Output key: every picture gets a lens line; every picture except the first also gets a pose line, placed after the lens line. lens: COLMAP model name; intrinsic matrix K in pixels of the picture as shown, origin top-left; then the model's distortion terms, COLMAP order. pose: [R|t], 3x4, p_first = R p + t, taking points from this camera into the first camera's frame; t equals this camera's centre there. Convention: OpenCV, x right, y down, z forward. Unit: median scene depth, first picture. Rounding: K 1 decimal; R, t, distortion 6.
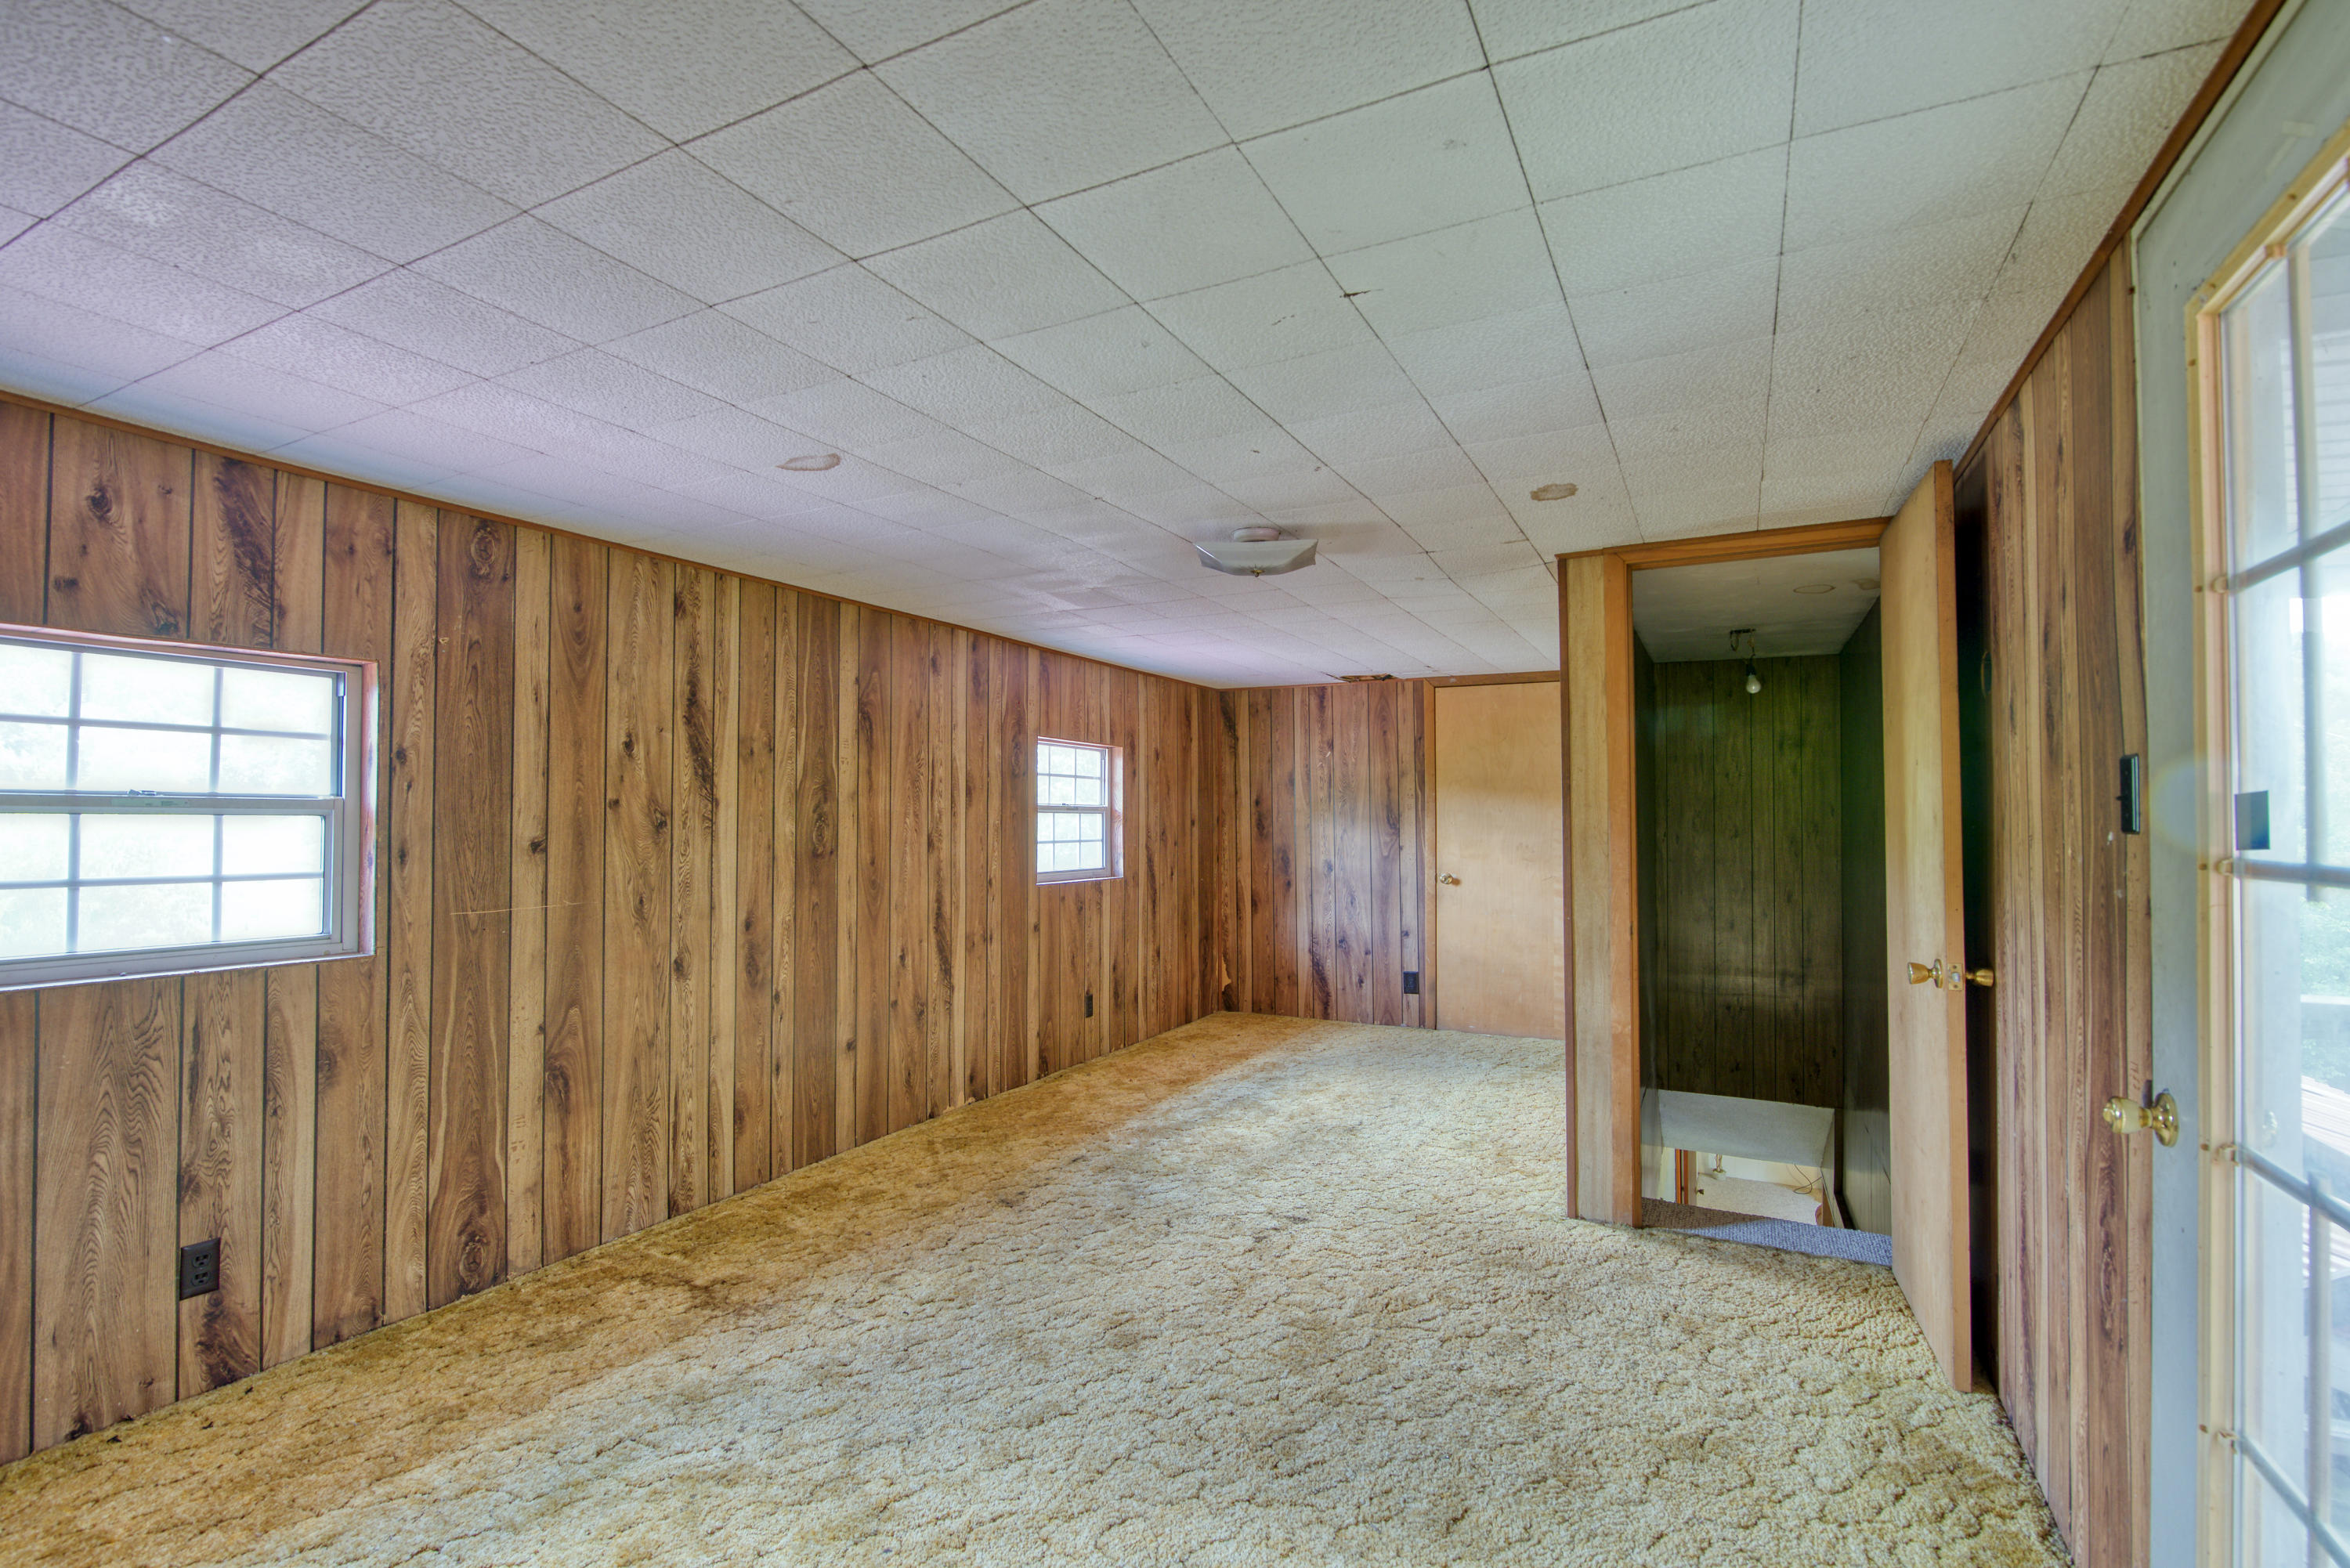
lens RADIAL K [[1092.5, 0, 1173.9], [0, 1092.5, 793.5], [0, 0, 1]] dist [0.002164, 0.000900]
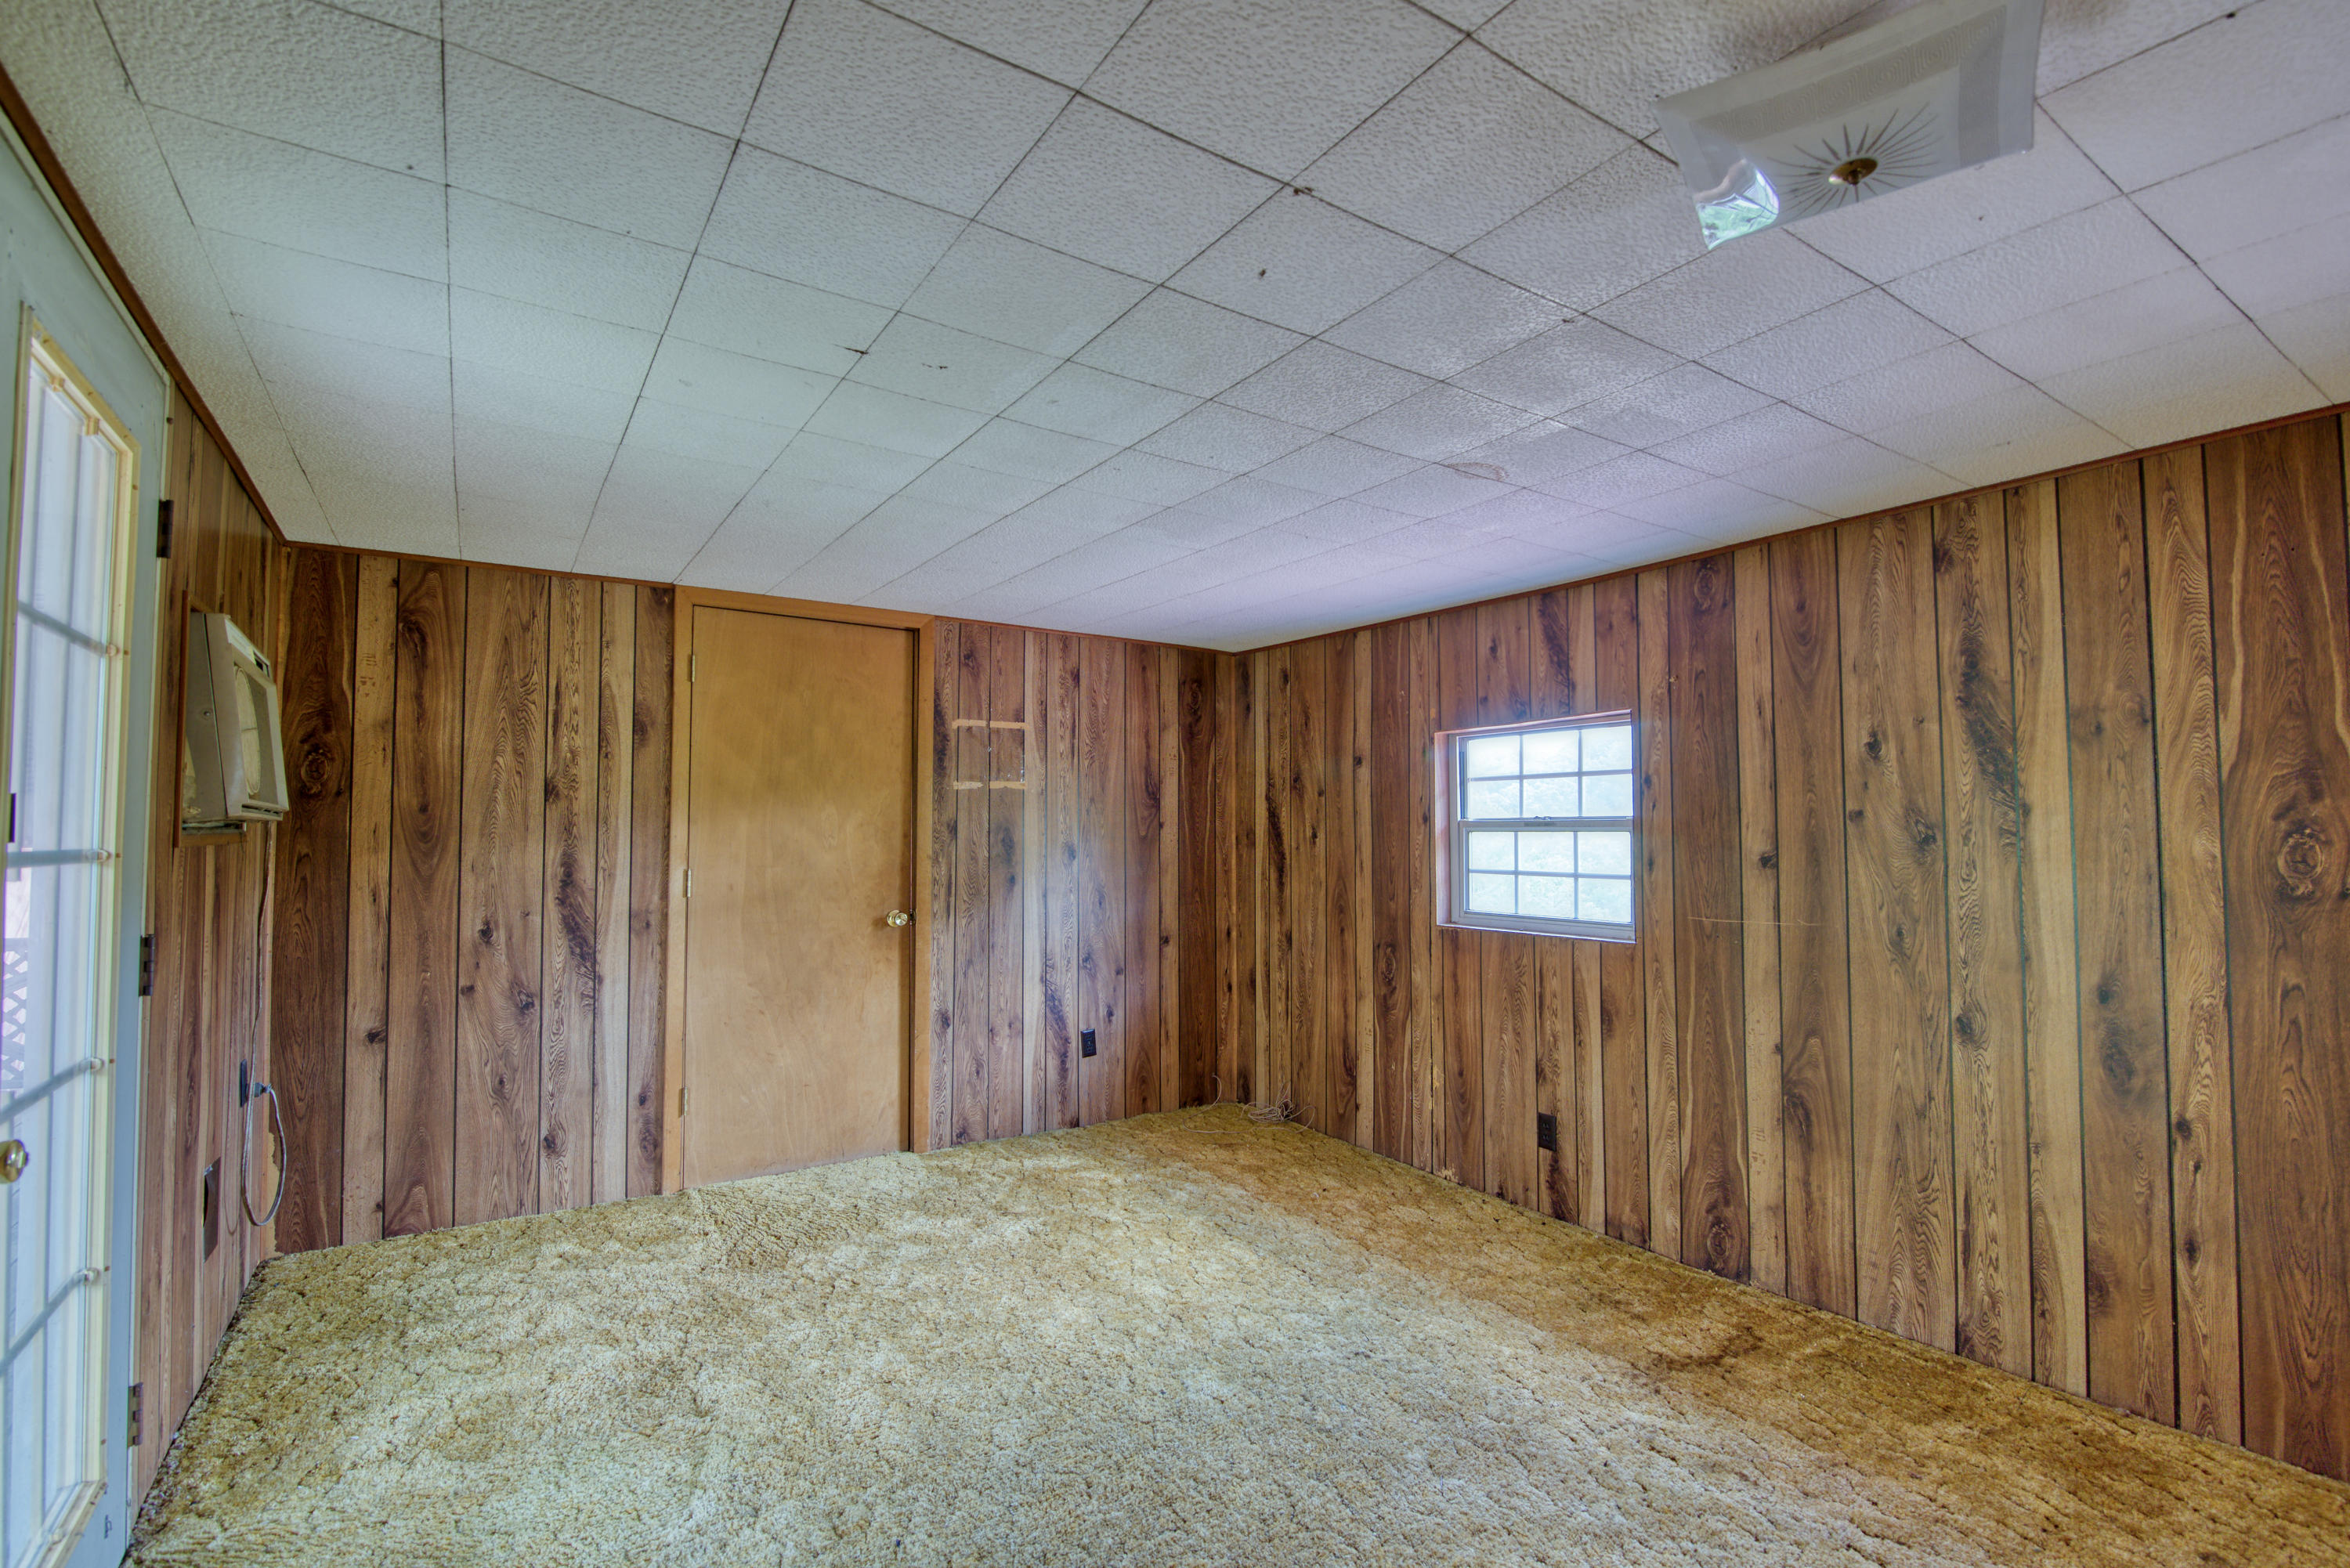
lens RADIAL K [[1092.5, 0, 1173.9], [0, 1092.5, 793.5], [0, 0, 1]] dist [0.002164, 0.000900]
pose [[-0.477066, -0.039666, -0.877972, 0.546873], [0.016939, 0.998380, -0.054311, 0.032151], [0.878704, -0.040782, -0.475622, 1.004750]]
